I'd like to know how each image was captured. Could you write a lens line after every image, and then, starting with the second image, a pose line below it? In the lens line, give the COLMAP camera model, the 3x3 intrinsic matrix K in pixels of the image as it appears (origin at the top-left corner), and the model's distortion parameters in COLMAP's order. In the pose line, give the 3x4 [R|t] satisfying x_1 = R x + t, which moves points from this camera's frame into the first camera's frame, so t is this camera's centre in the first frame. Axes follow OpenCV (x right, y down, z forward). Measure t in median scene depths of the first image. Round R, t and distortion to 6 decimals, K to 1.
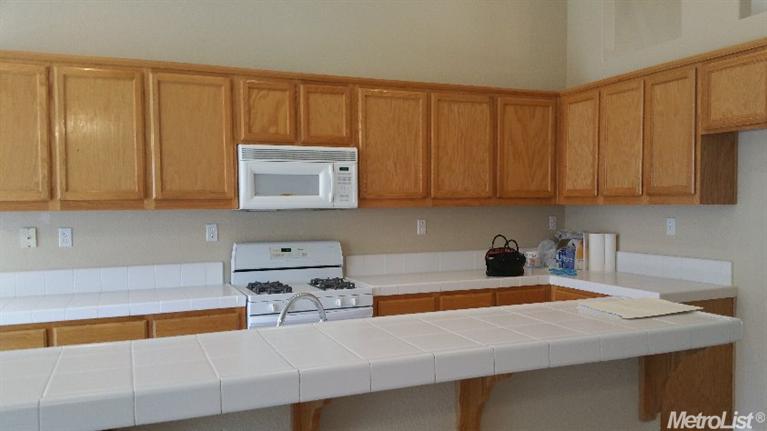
lens RADIAL K [[608.4, 0, 382.6], [0, 608.4, 227.1], [0, 0, 1]] dist [0.173192, -0.369574]
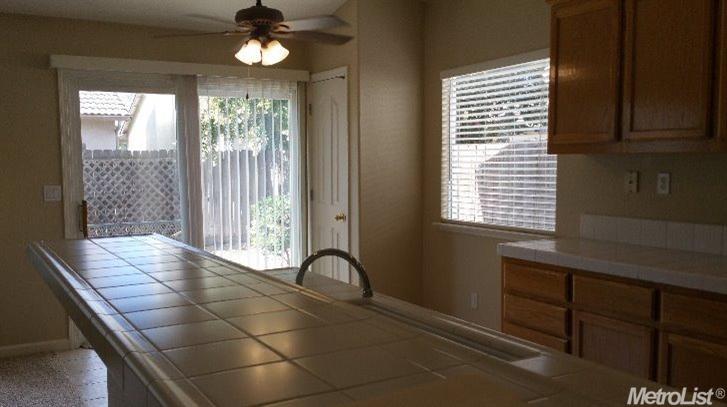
lens RADIAL K [[576.7, 0, 362.7], [0, 576.7, 214.5], [0, 0, 1]] dist [0.173192, -0.369574]
pose [[0.195505, 0.088243, -0.976725, 0.236798], [-0.032051, 0.995987, 0.083568, 0.004315], [0.980179, 0.014967, 0.197548, 0.417325]]
